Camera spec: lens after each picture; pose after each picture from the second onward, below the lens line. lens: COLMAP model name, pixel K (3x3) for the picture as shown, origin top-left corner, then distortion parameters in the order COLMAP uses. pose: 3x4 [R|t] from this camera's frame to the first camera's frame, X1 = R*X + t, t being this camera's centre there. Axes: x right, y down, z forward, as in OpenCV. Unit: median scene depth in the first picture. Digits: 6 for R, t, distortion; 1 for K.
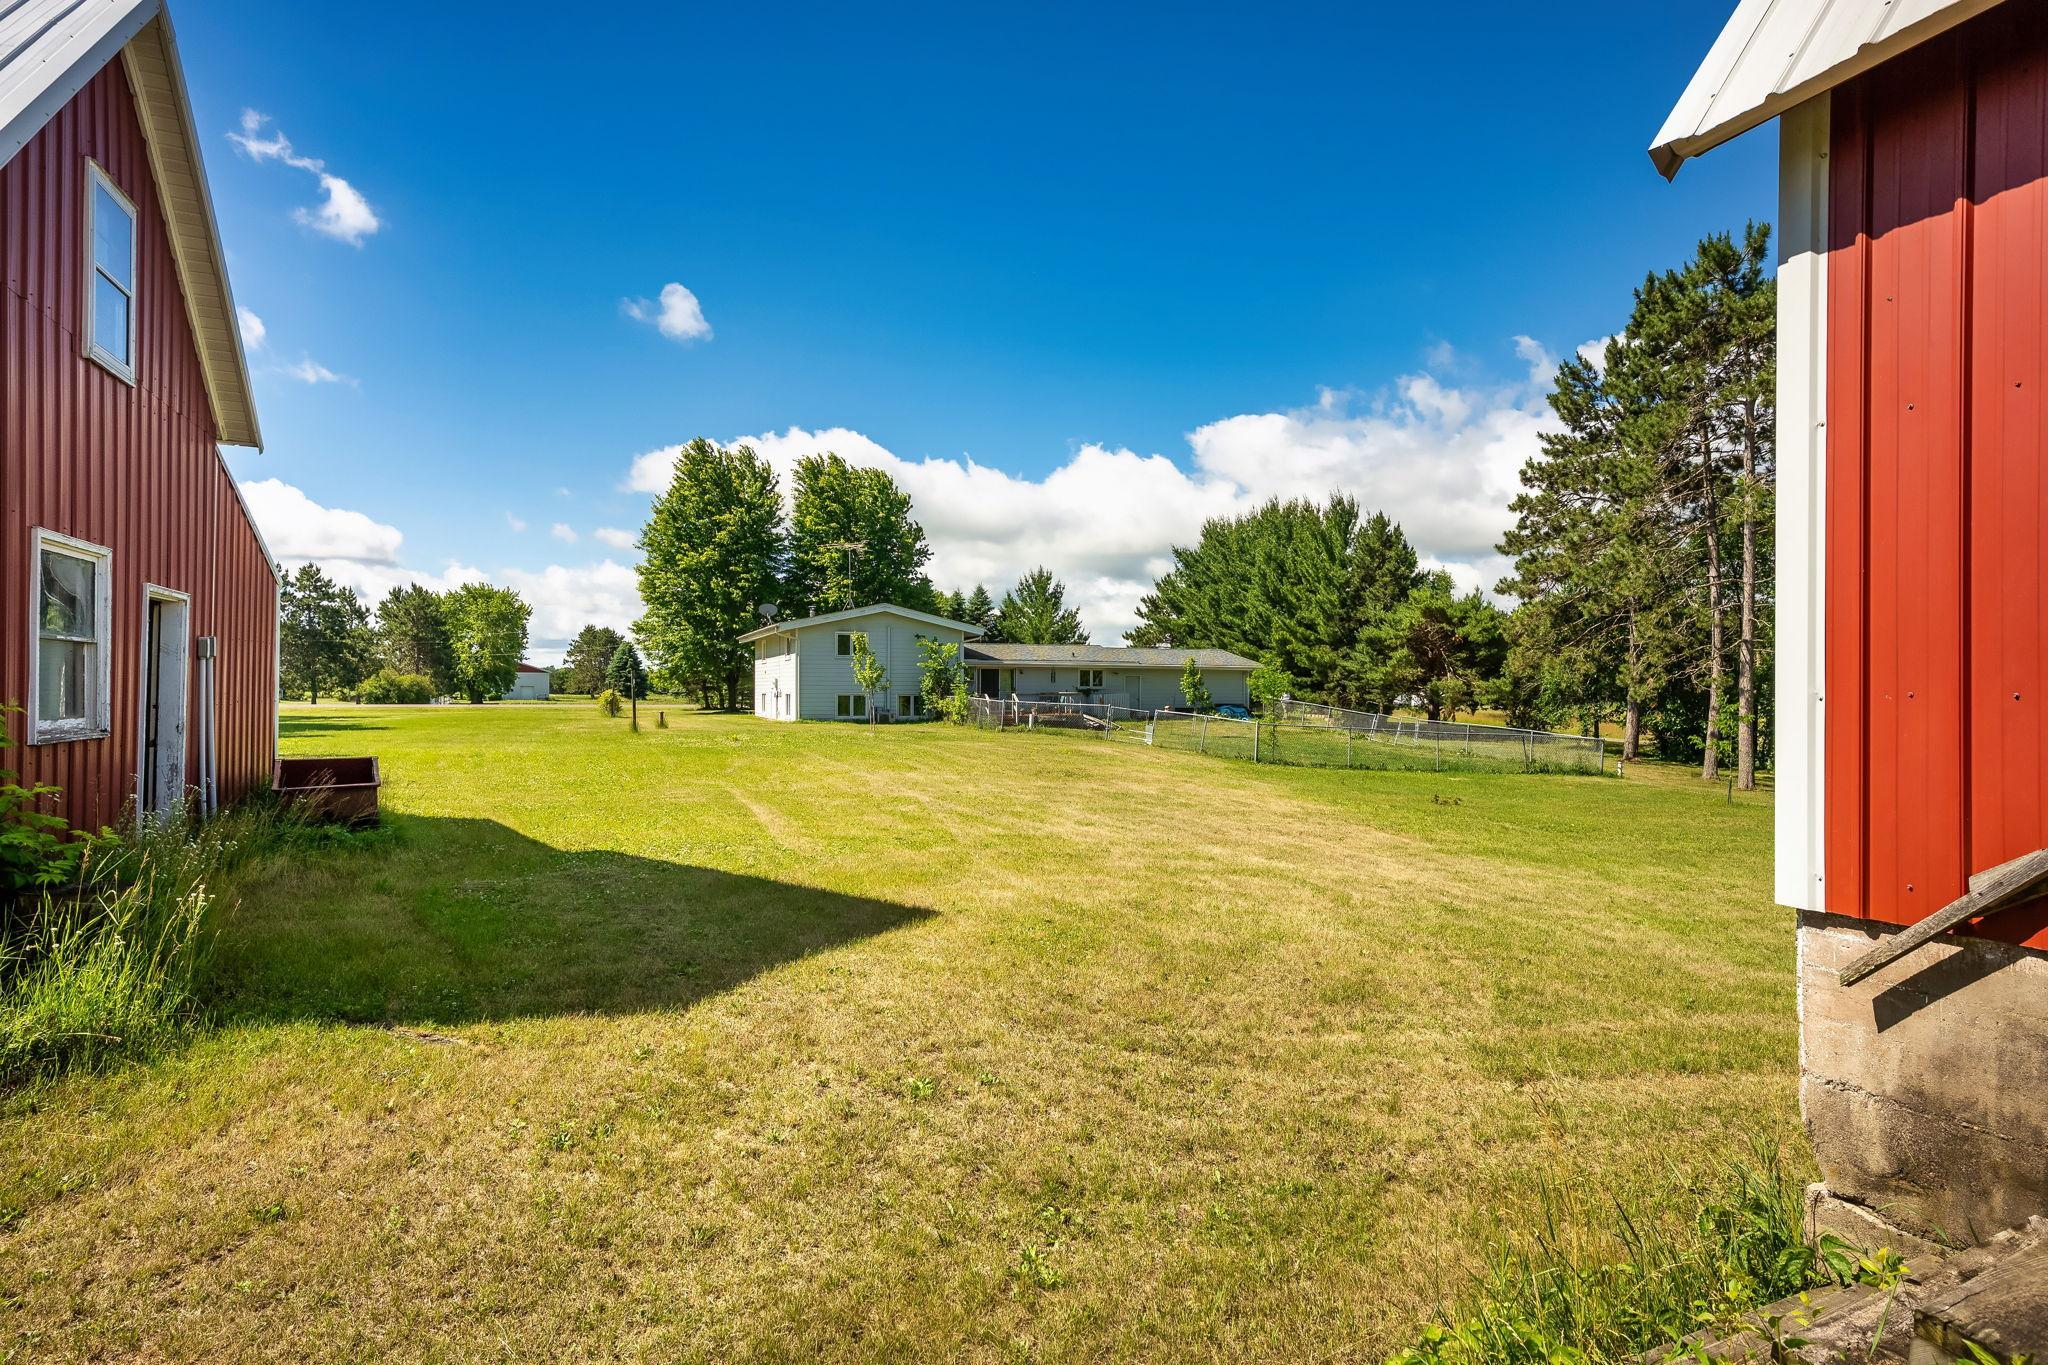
lens RADIAL K [[997.9, 0, 1009.8], [0, 997.9, 688.4], [0, 0, 1]] dist [-0.059295, 0.030532]
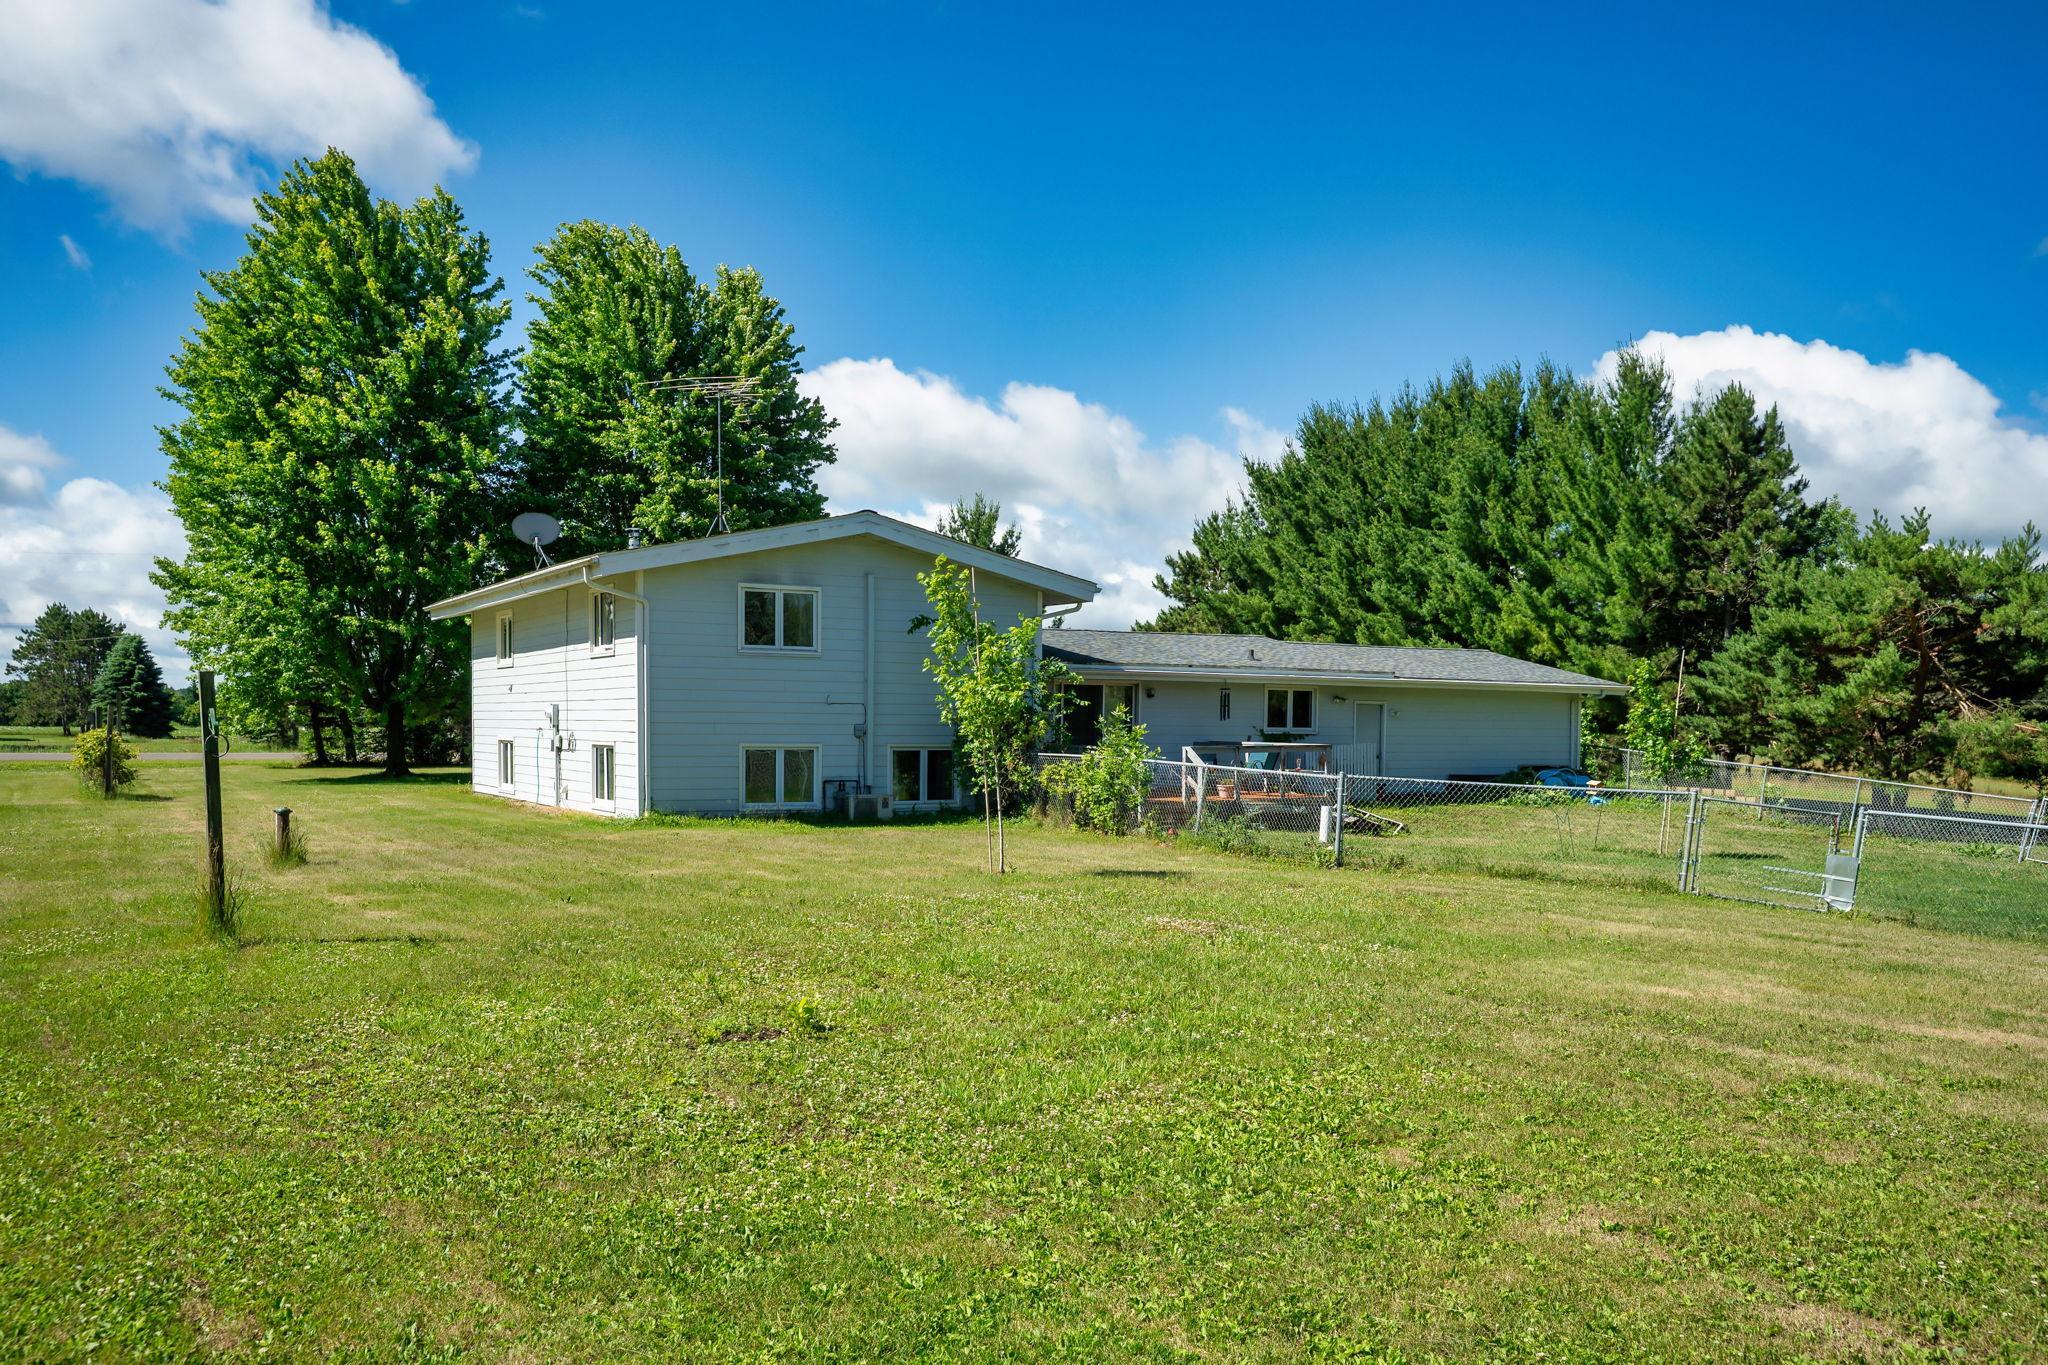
lens RADIAL K [[1497.4, 0, 1029.9], [0, 1497.4, 777.9], [0, 0, 1]] dist [-0.011659, -0.000621]
pose [[0.984906, -0.002767, 0.173069, -0.120139], [-0.004094, 0.999220, 0.039273, -0.003983], [-0.173043, -0.039389, 0.984126, 0.296644]]
